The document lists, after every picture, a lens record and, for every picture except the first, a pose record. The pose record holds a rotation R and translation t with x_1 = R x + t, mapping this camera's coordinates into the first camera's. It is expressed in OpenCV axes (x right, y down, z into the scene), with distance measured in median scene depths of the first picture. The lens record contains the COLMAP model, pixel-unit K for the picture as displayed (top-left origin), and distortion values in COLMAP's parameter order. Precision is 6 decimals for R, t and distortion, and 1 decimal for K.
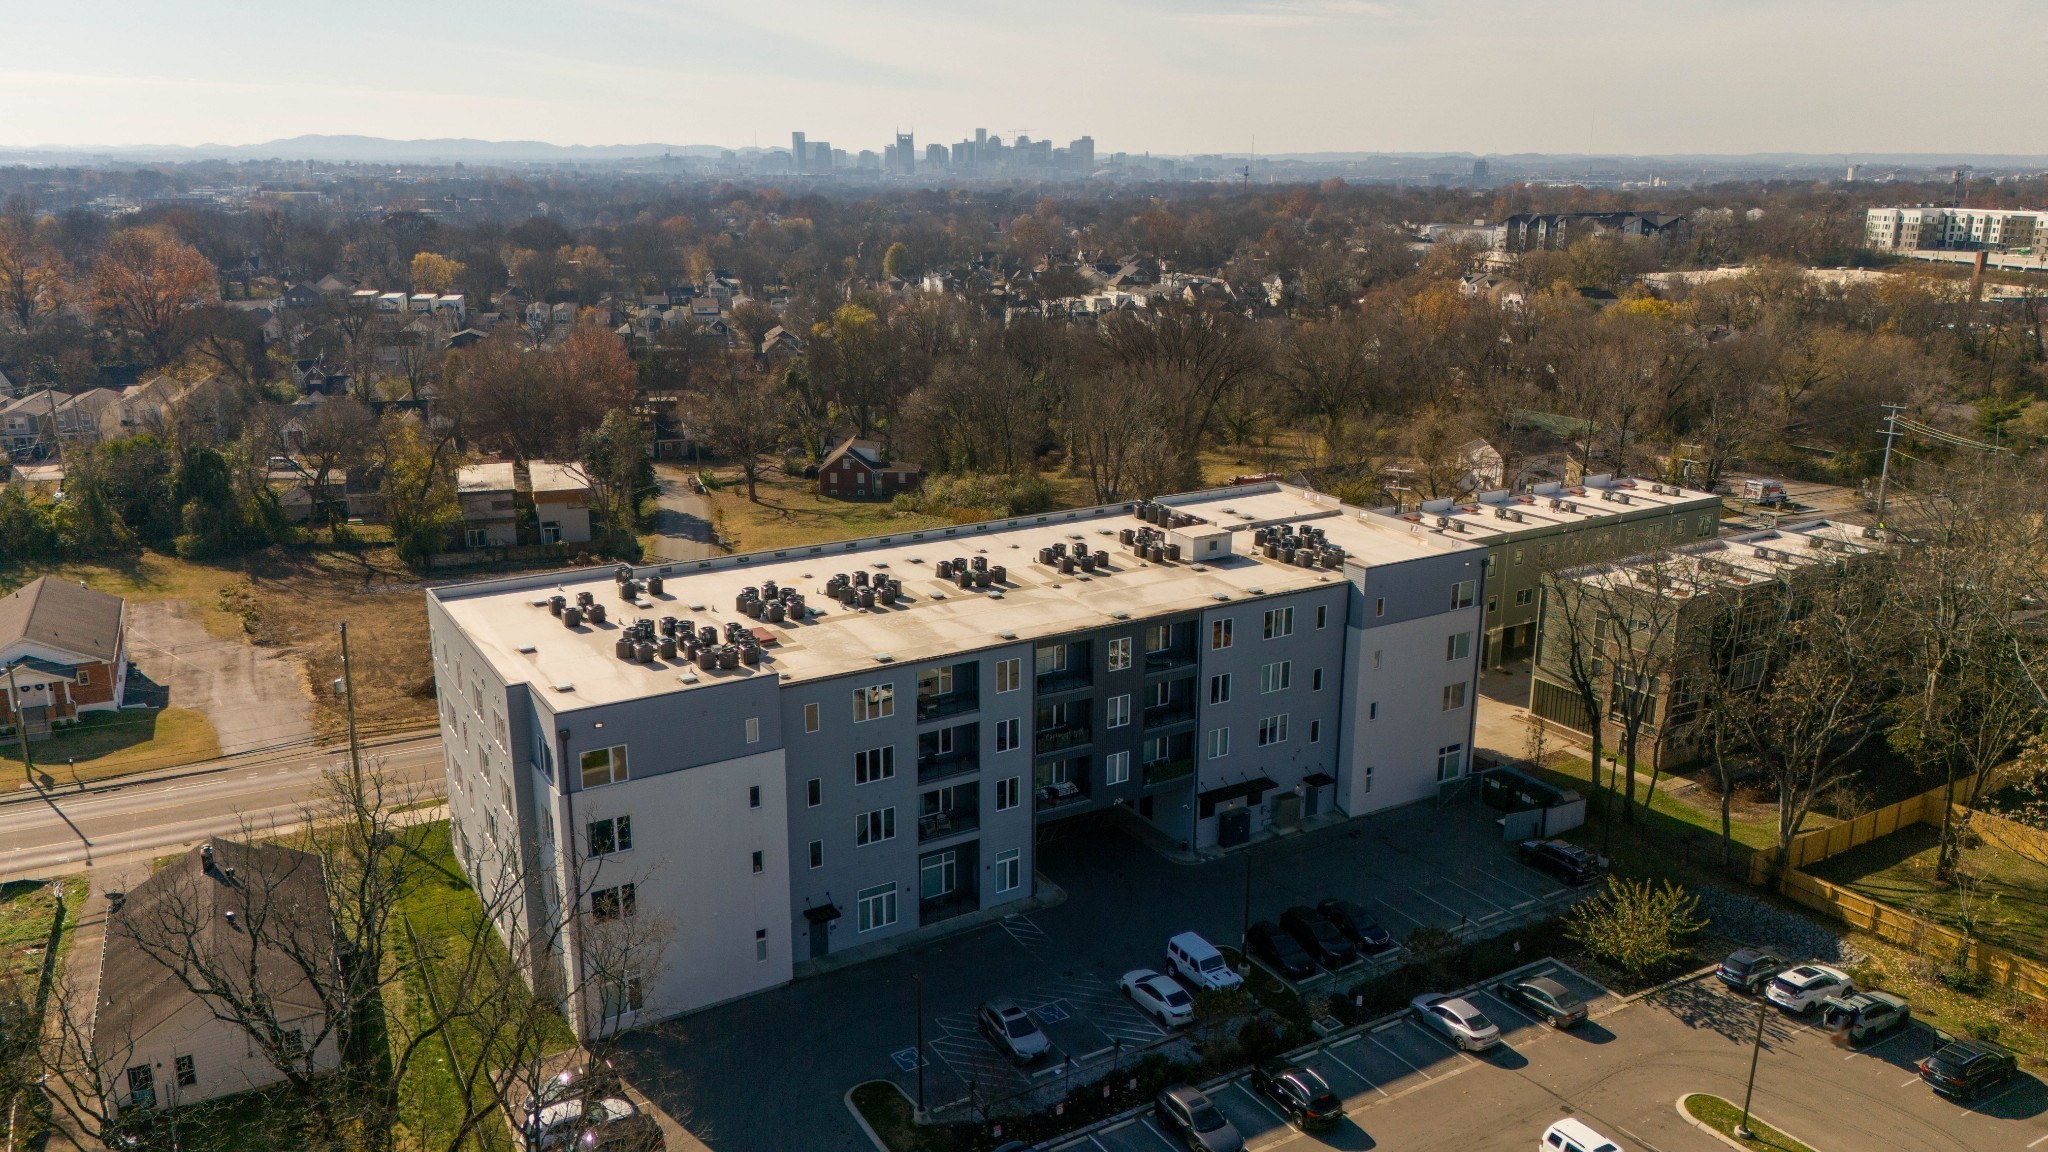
lens RADIAL K [[1461.6, 0, 1024.0], [0, 1461.6, 576.0], [0, 0, 1]] dist [0.054054, -0.006236]
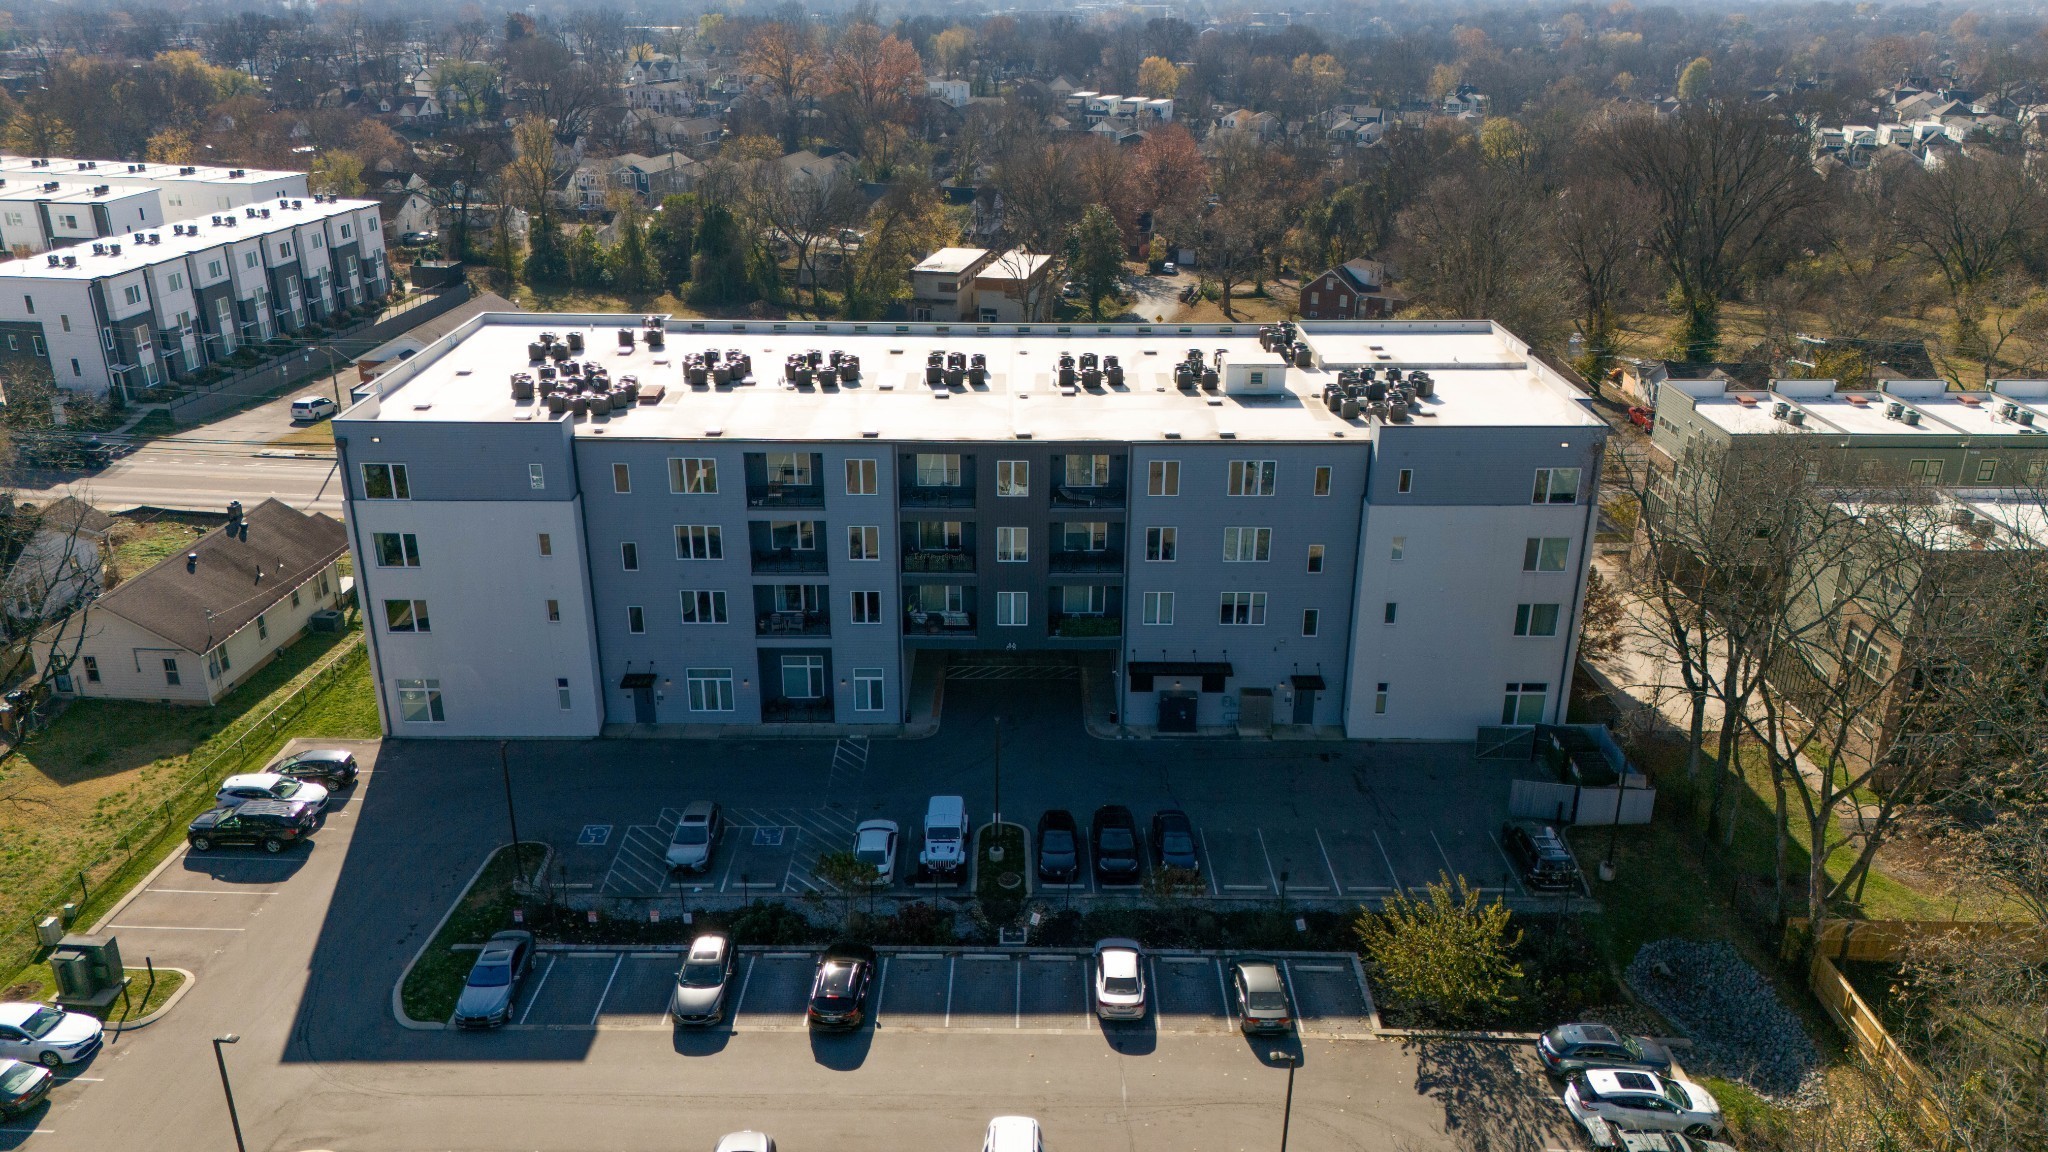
lens RADIAL K [[1461.6, 0, 1024.0], [0, 1461.6, 576.0], [0, 0, 1]] dist [0.054054, -0.006236]
pose [[0.857057, 0.191683, -0.478236, 0.484805], [-0.136727, 0.979553, 0.147587, -0.017677], [0.496748, -0.061103, 0.865741, 0.249543]]
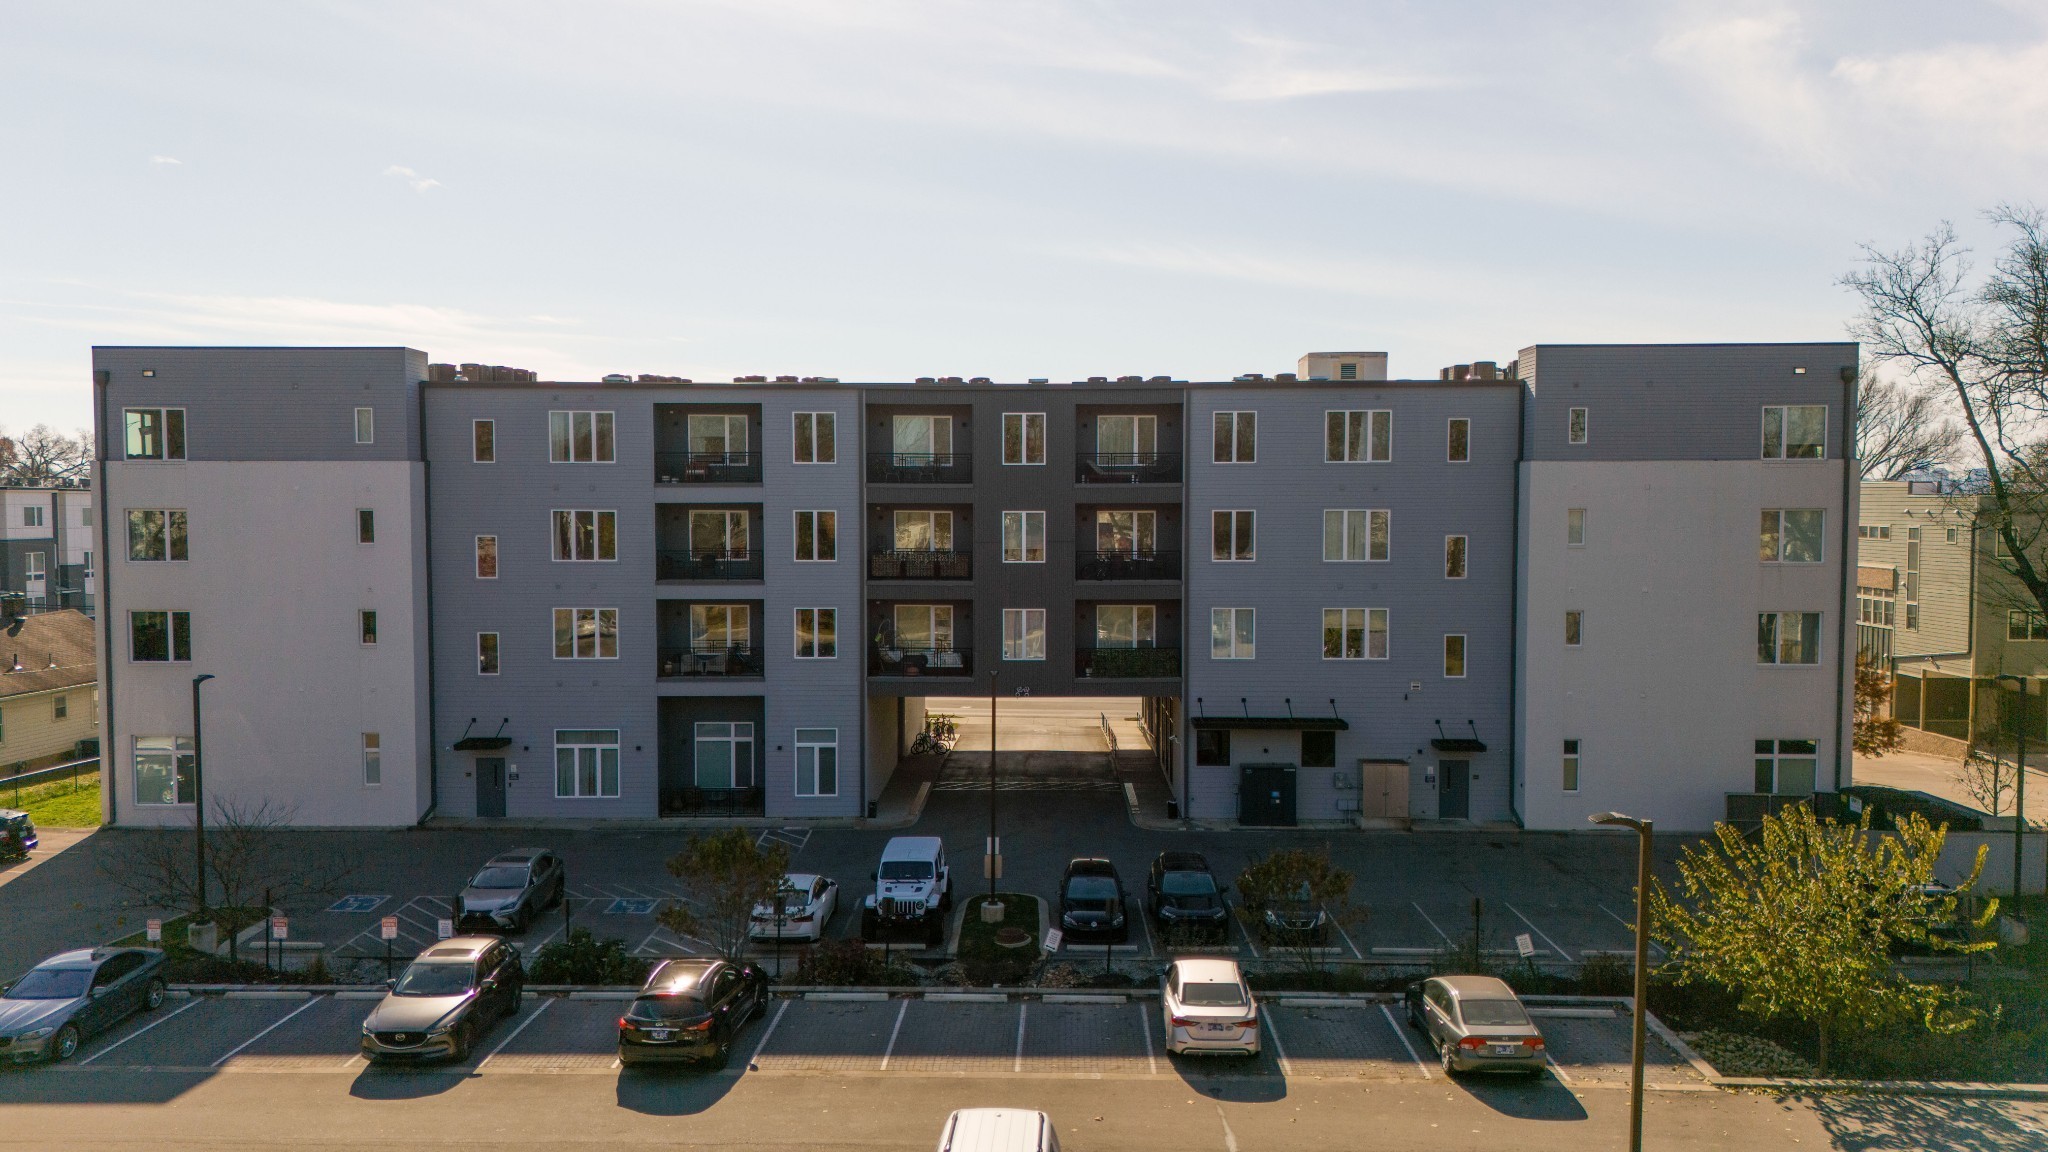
lens RADIAL K [[1481.9, 0, 1024.0], [0, 1481.9, 576.0], [0, 0, 1]] dist [0.038409, -0.006643]
pose [[0.845980, 0.021236, -0.532792, 0.394424], [-0.137317, 0.974181, -0.179208, 0.218805], [0.515230, 0.224768, 0.827053, 0.483203]]
